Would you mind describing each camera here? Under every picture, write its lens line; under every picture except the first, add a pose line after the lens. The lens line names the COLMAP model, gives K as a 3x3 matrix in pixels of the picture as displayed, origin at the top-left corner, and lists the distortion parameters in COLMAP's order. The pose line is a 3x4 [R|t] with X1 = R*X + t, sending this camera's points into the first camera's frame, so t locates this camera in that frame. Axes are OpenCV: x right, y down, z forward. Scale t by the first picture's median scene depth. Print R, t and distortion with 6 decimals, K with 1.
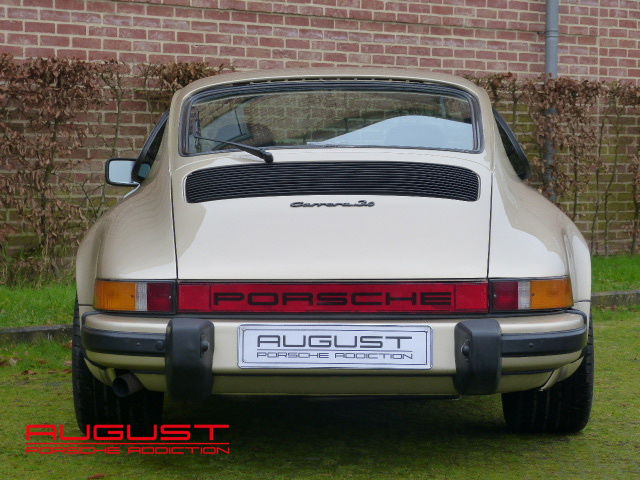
lens RADIAL K [[1732.8, 0, 320.0], [0, 1732.8, 240.0], [0, 0, 1]] dist [0.182946, 0.385574]
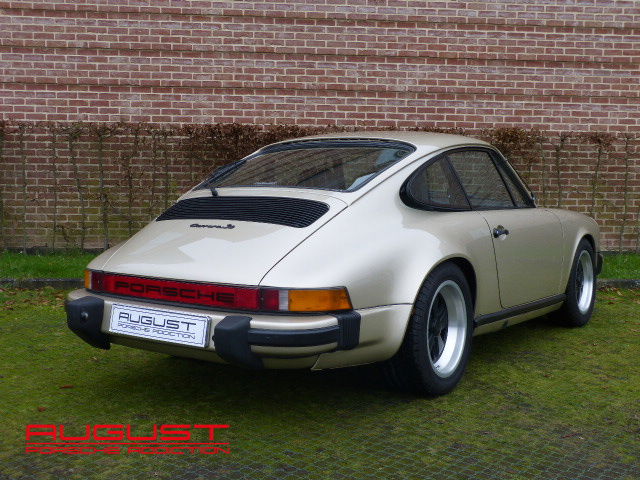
lens RADIAL K [[836.7, 0, 320.0], [0, 836.7, 240.0], [0, 0, 1]] dist [-0.007987, 0.095922]
pose [[0.841259, 0.051973, -0.538128, 0.219453], [-0.035211, 0.998522, 0.041394, -0.019439], [0.539484, -0.015875, 0.841846, 0.208202]]
